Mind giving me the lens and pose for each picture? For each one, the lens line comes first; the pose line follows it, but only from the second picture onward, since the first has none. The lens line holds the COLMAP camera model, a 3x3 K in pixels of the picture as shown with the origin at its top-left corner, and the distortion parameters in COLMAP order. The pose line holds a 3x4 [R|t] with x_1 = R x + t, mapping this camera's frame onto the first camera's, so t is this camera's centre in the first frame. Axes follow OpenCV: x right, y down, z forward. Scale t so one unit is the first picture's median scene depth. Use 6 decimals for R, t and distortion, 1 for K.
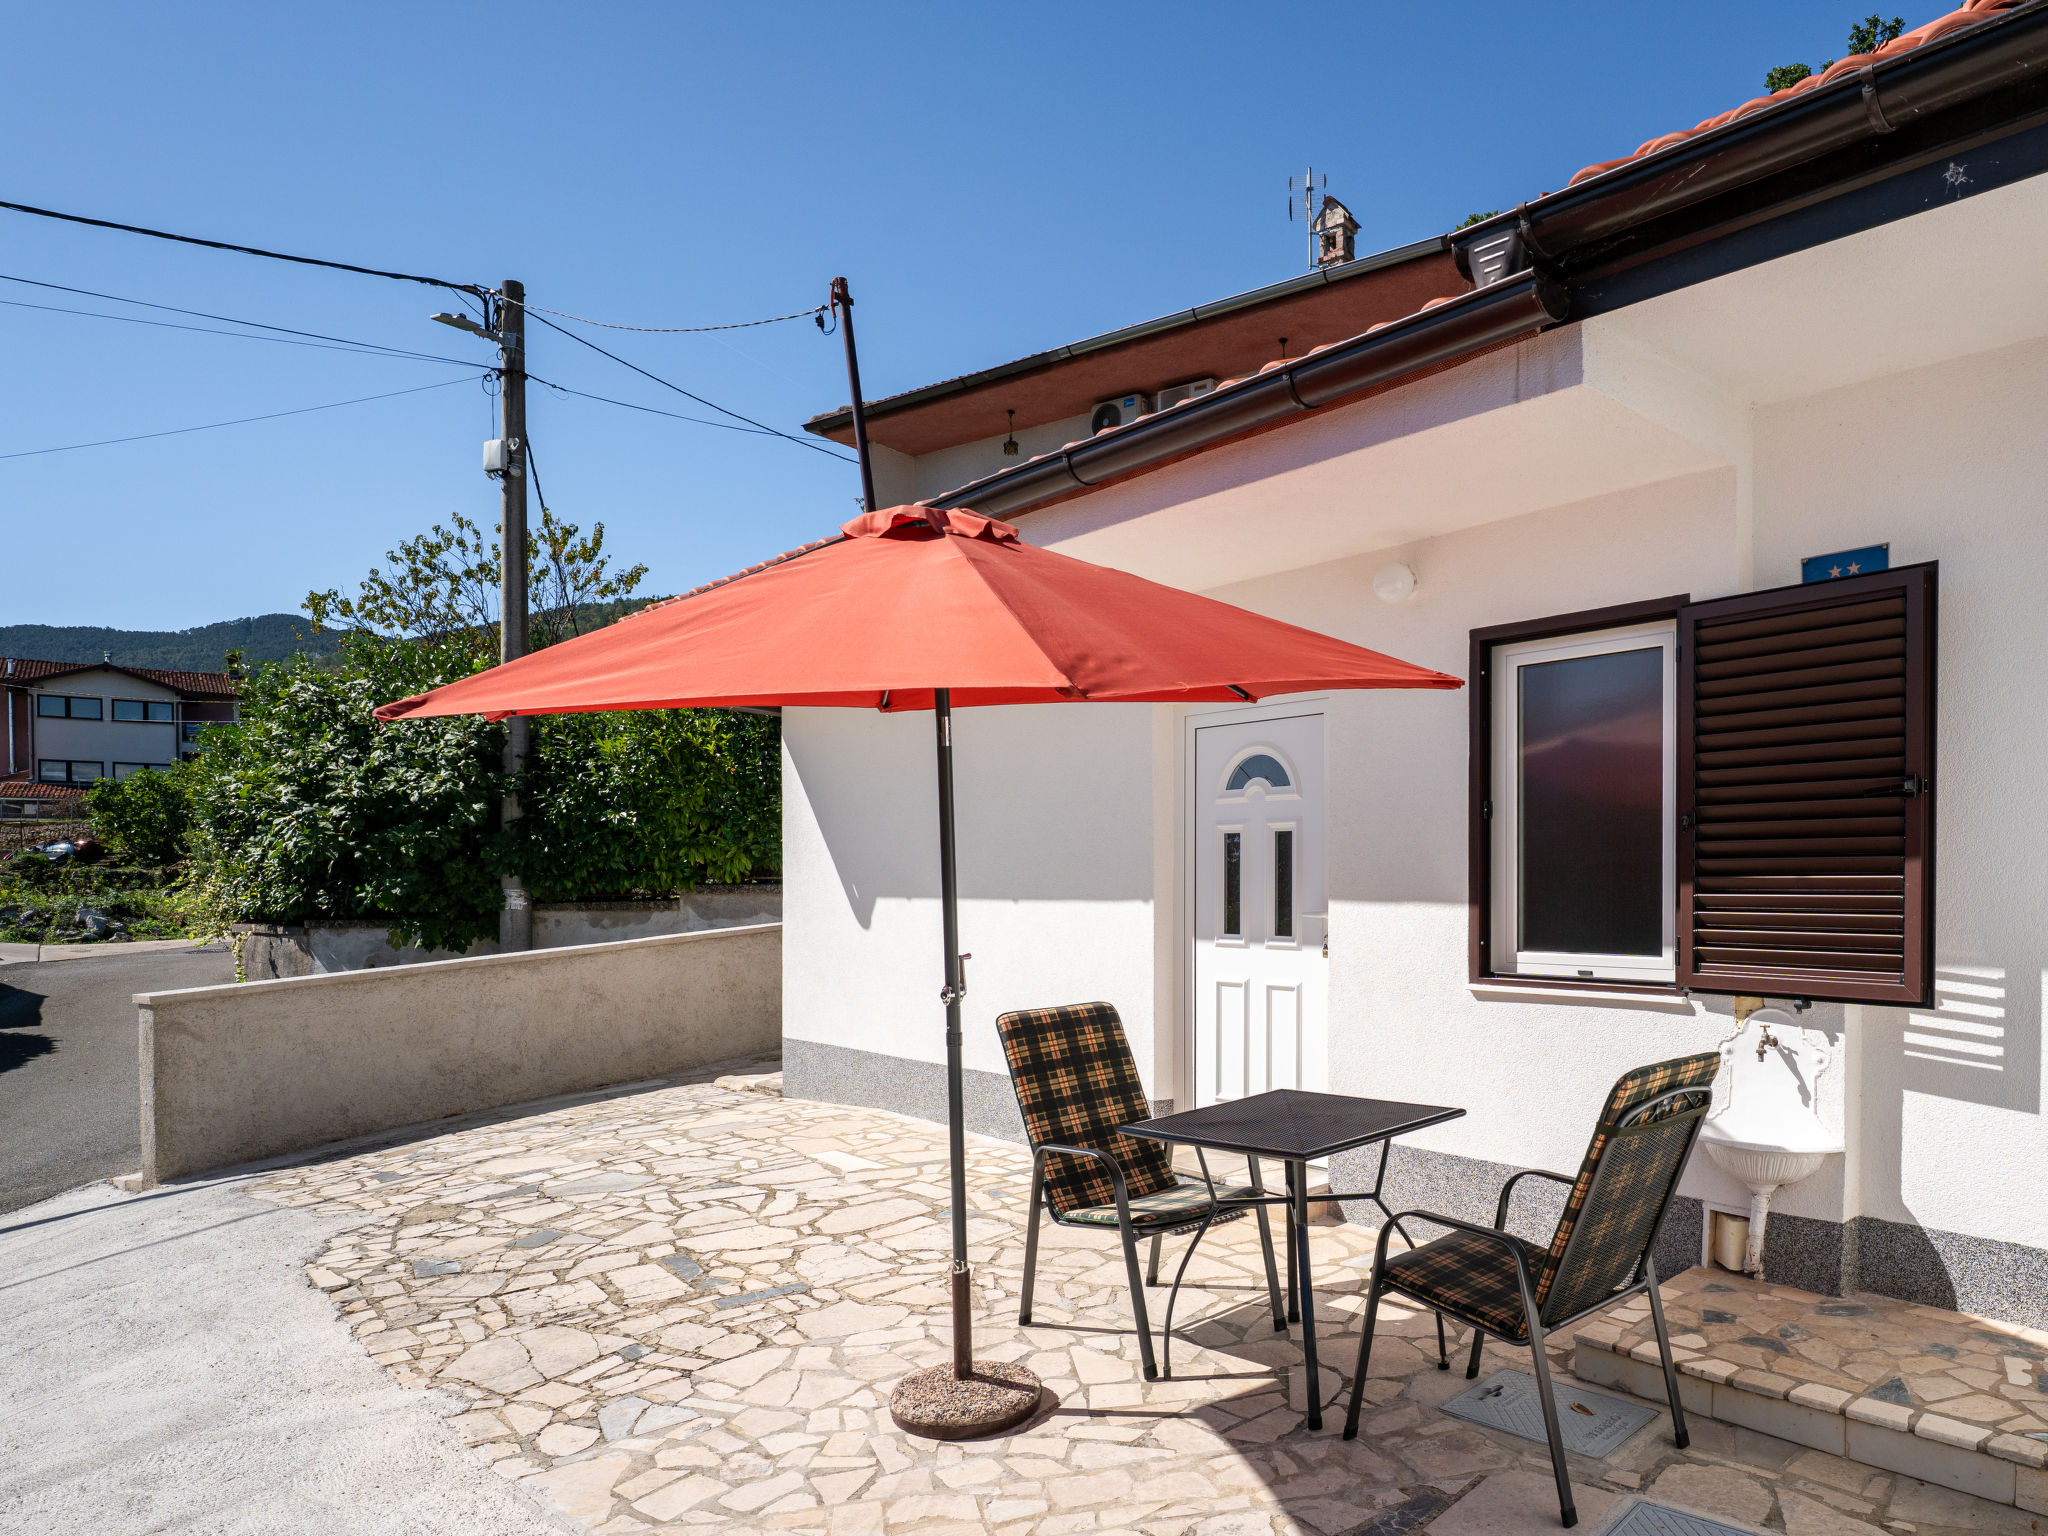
lens RADIAL K [[1069.5, 0, 1026.1], [0, 1069.5, 770.3], [0, 0, 1]] dist [-0.001713, -0.000692]
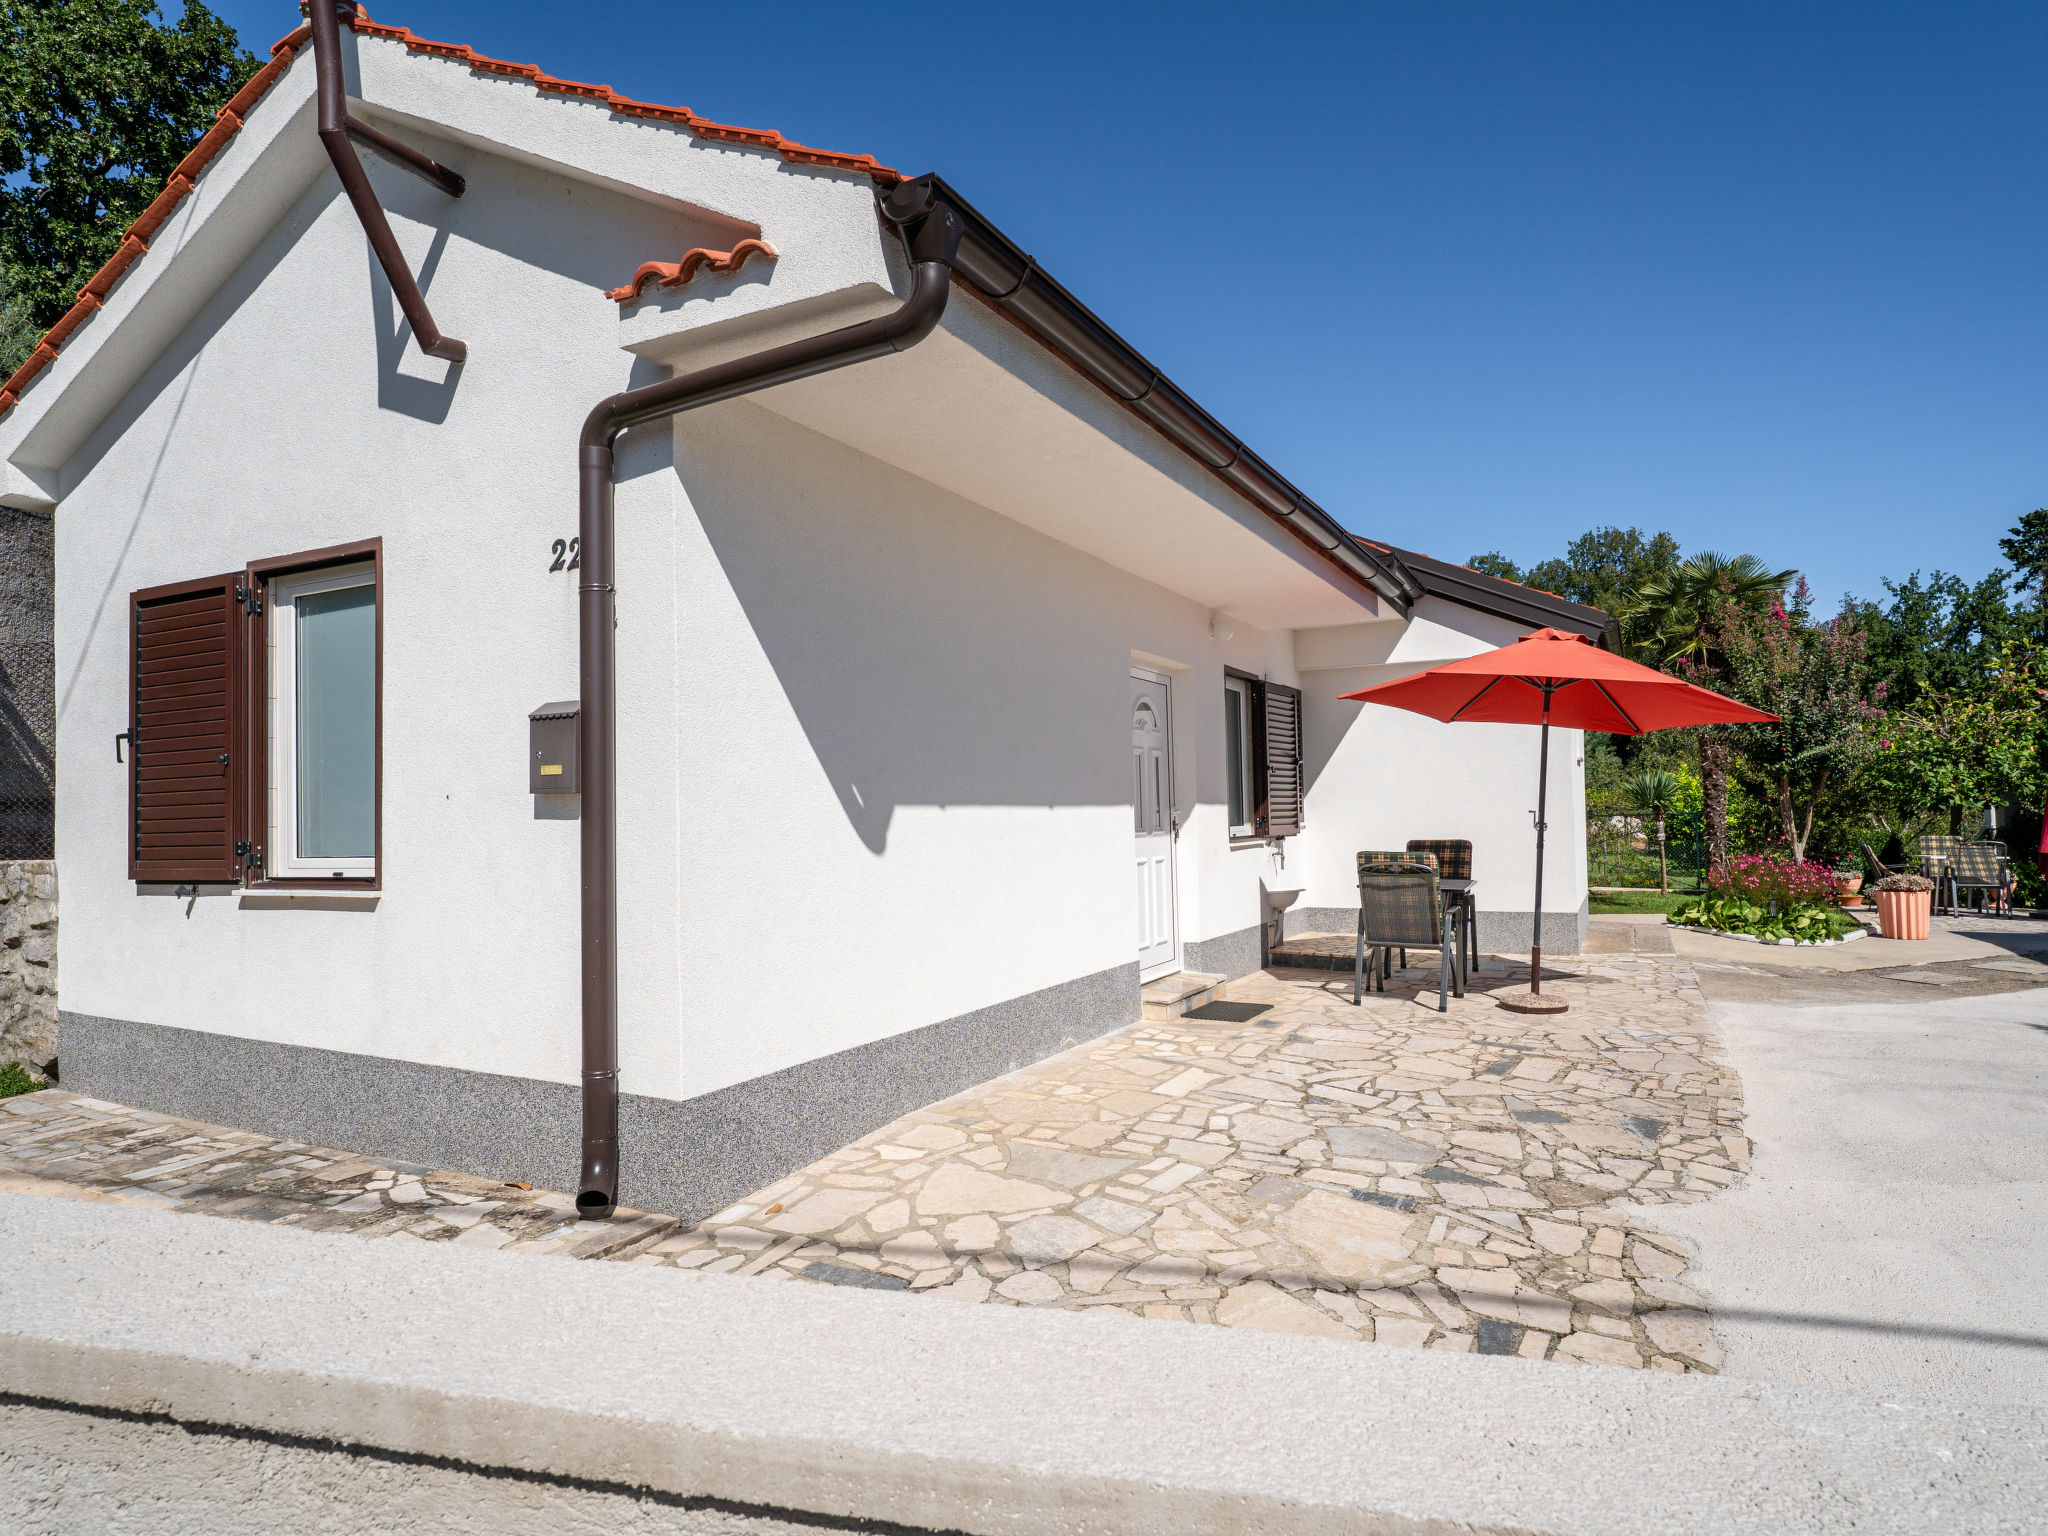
lens RADIAL K [[1212.9, 0, 1025.4], [0, 1212.9, 772.9], [0, 0, 1]] dist [-0.000258, 0.000968]
pose [[-0.323054, 0.035377, 0.945719, -1.199456], [-0.085998, 0.994069, -0.066562, 0.192632], [-0.942465, -0.102833, -0.318096, 1.586019]]
